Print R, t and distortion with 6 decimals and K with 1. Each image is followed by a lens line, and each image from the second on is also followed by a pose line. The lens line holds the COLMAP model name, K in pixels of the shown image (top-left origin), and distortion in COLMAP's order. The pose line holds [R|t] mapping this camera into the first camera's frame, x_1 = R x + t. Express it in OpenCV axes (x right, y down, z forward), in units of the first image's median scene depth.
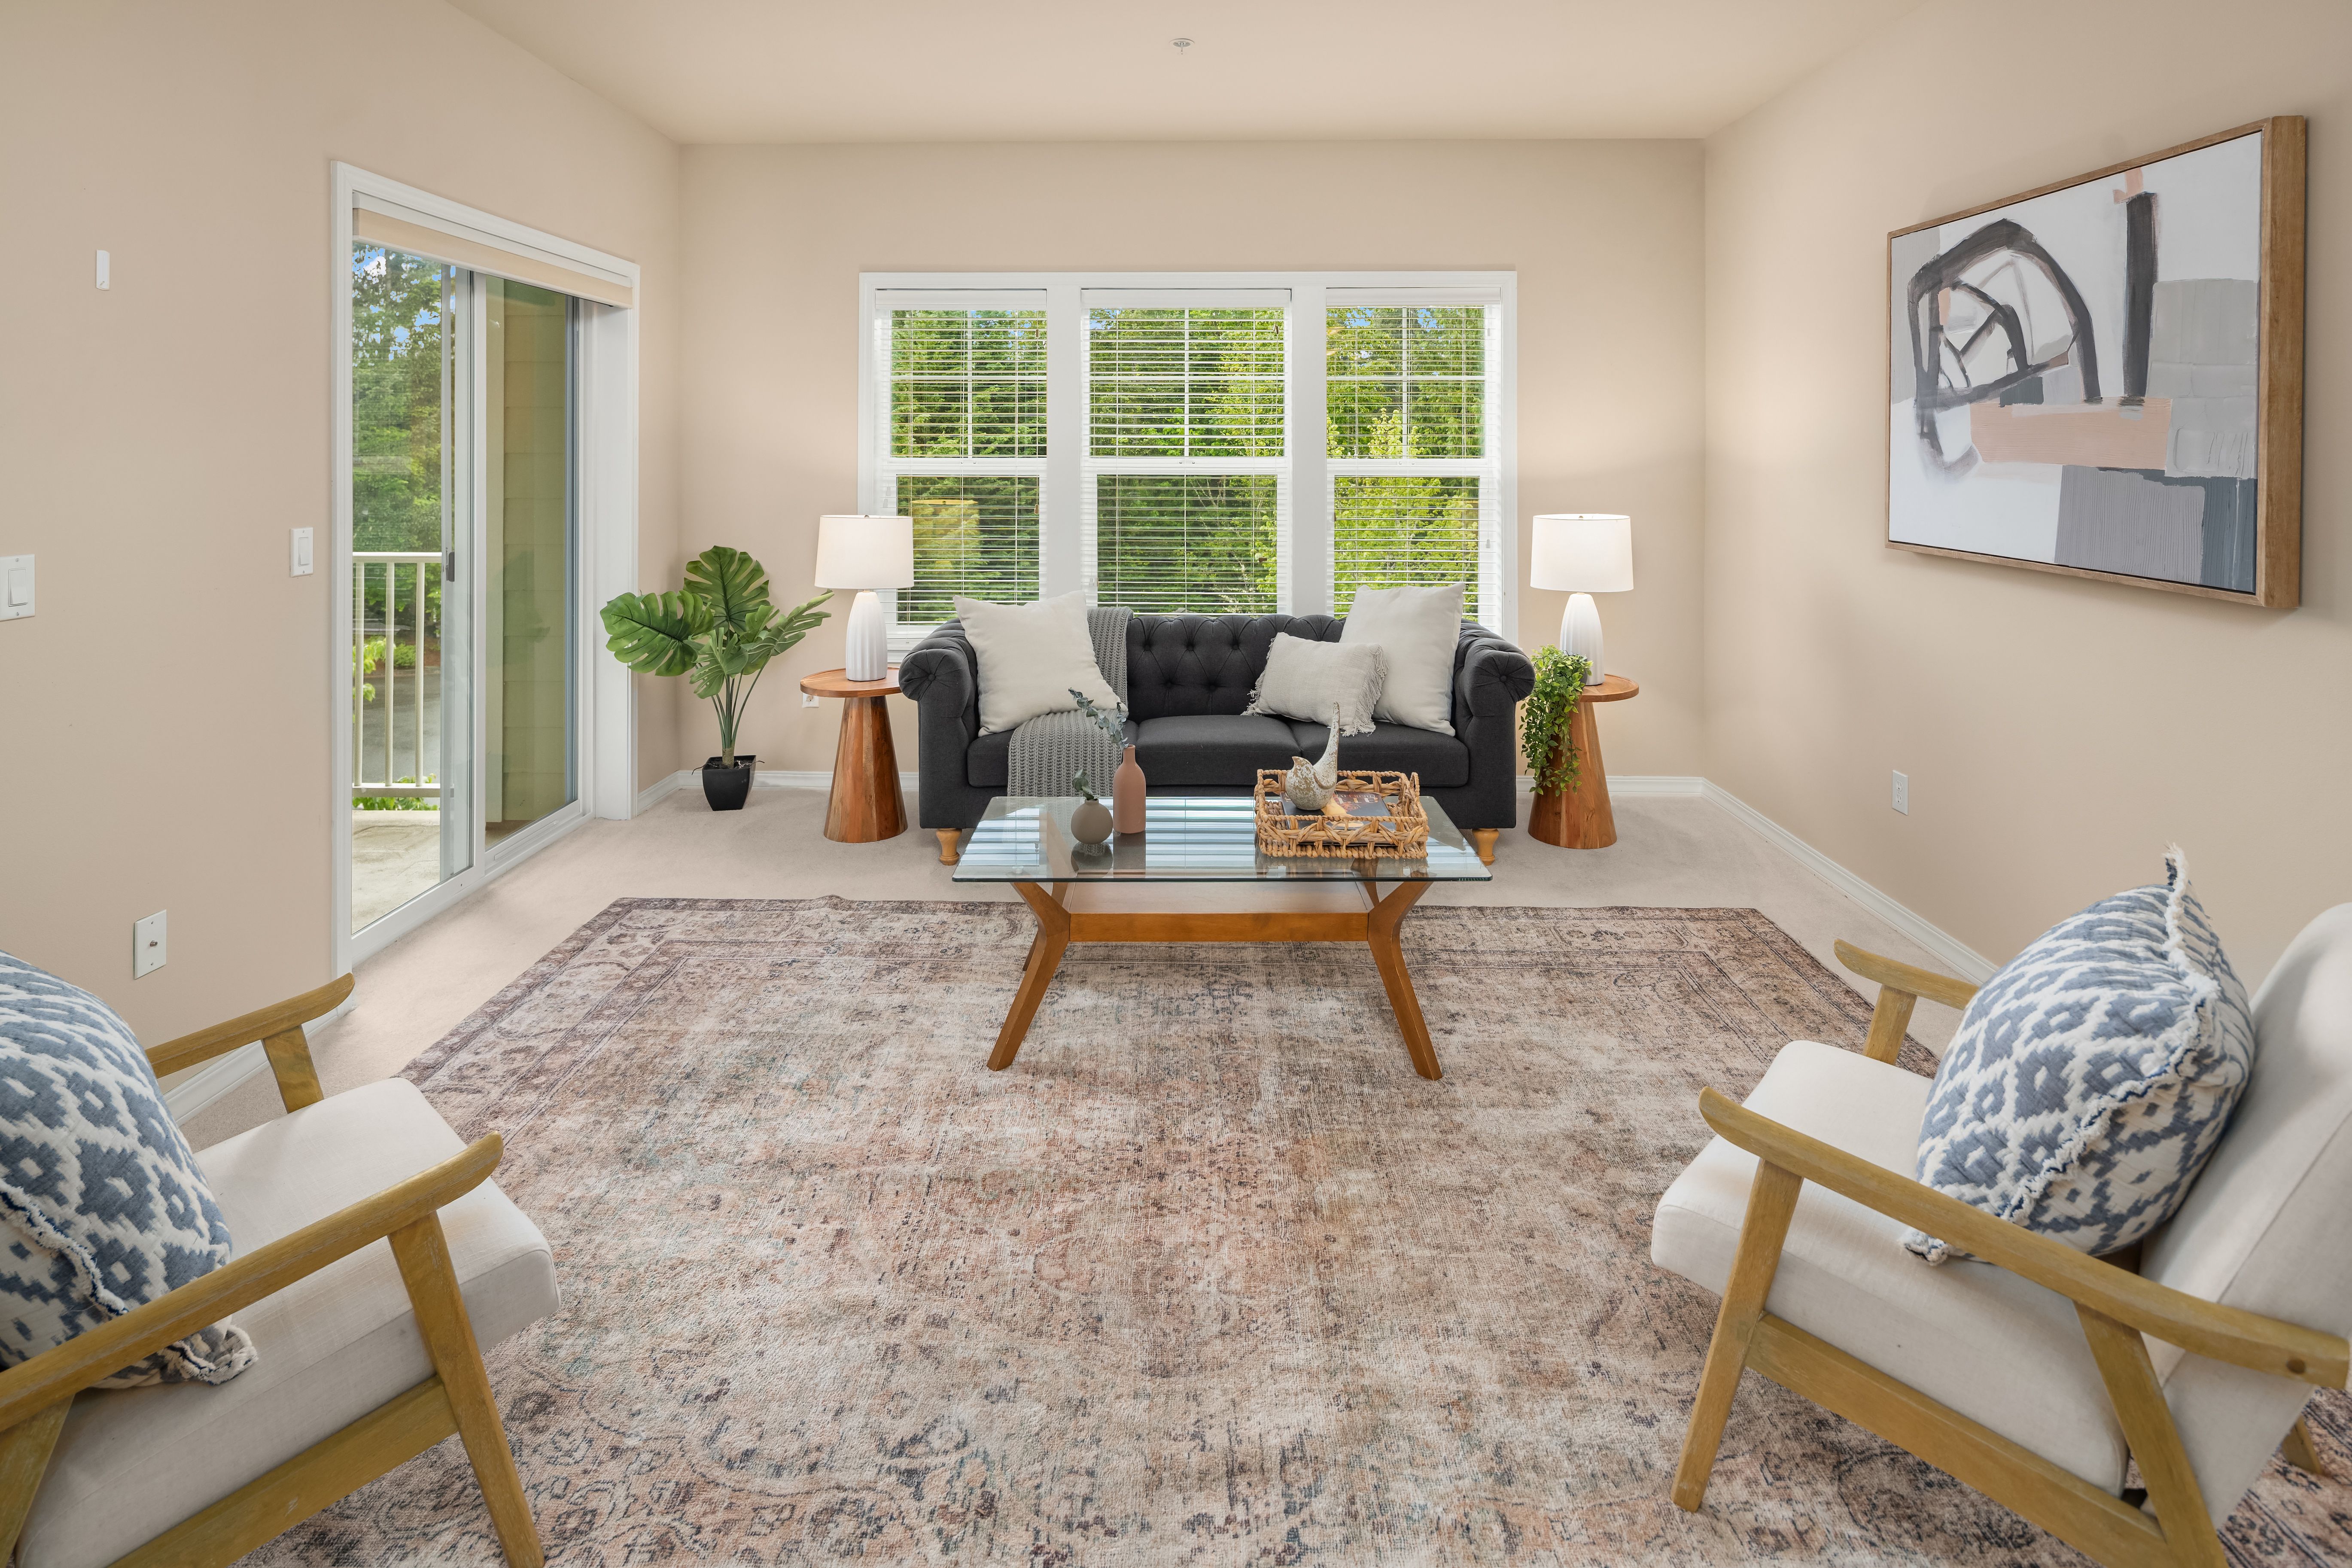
lens RADIAL K [[1163.7, 0, 1174.5], [0, 1163.7, 460.5], [0, 0, 1]] dist [0.002098, -0.001270]
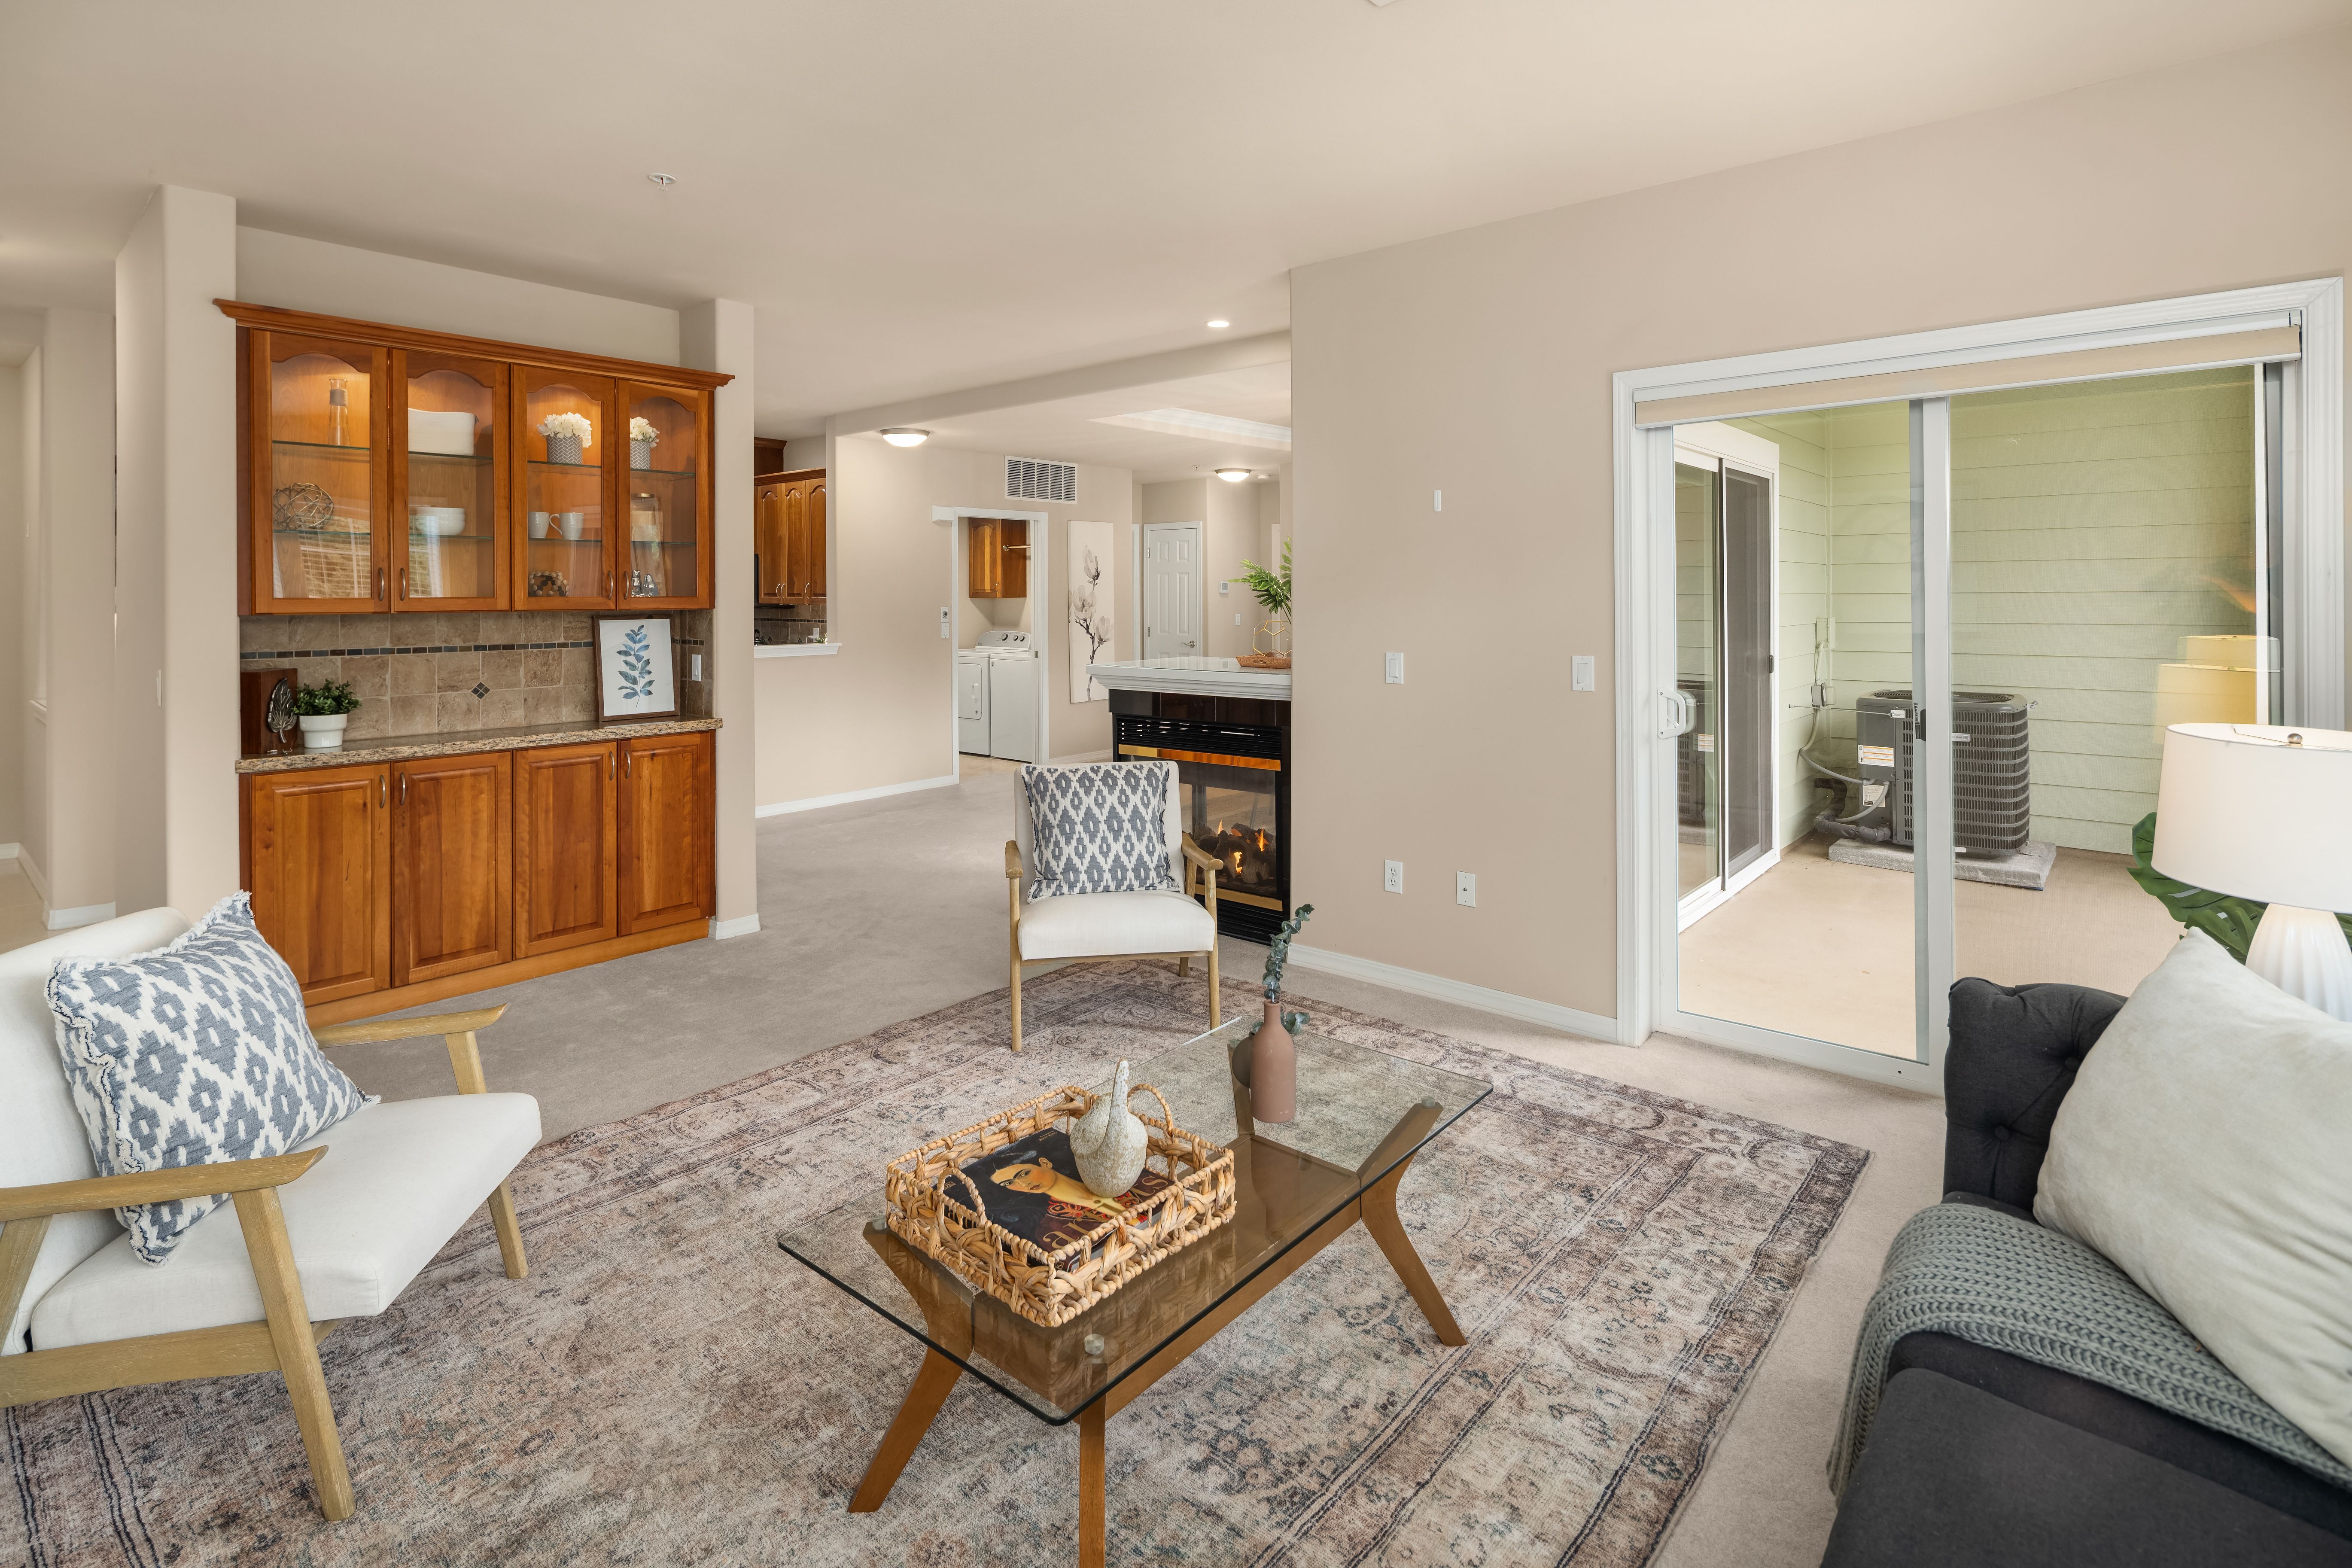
lens RADIAL K [[1139.8, 0, 1122.8], [0, 1139.8, 597.6], [0, 0, 1]] dist [0.000399, -0.000771]
pose [[-0.661735, 0.001252, -0.749736, 0.566807], [-0.000417, 0.999998, 0.002039, -0.012279], [0.749737, 0.001662, -0.661733, 1.412855]]
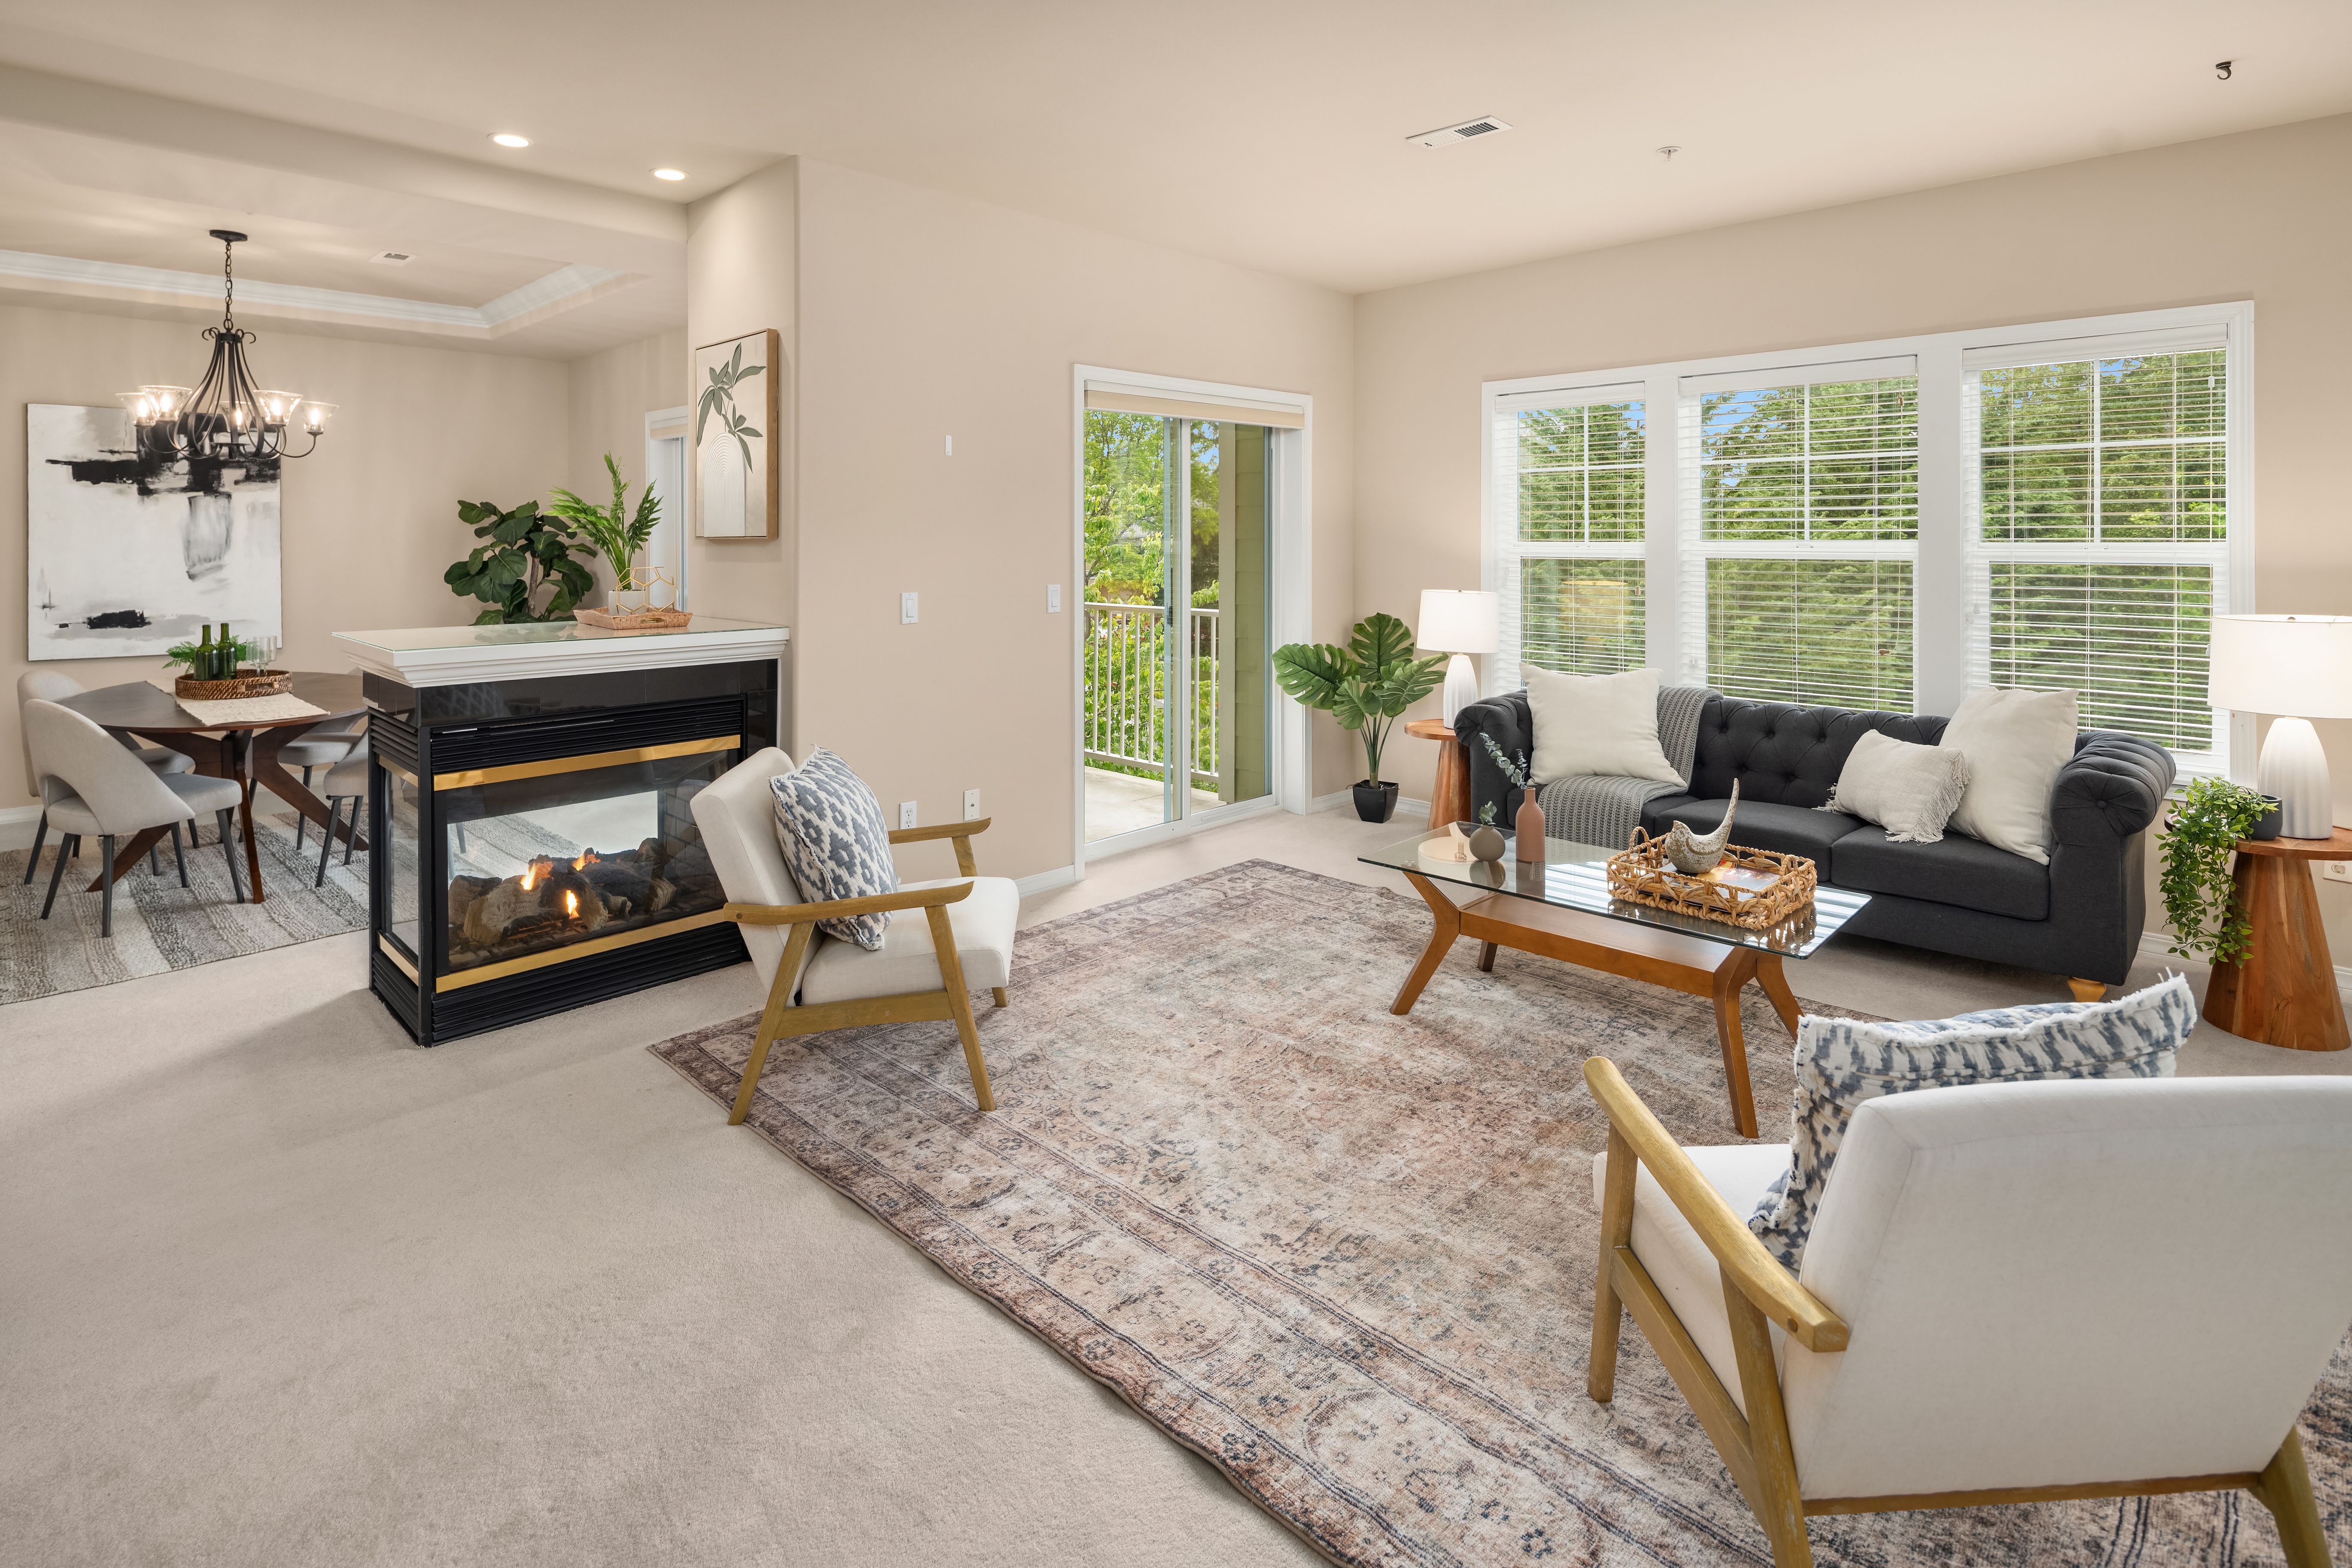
lens RADIAL K [[1178.6, 0, 1165.9], [0, 1178.6, 546.0], [0, 0, 1]] dist [0.000715, -0.000865]
pose [[0.720709, 0.001948, -0.693235, 0.522476], [-0.000165, 0.999997, 0.002638, -0.002223], [0.693237, -0.001787, 0.720707, -0.113018]]
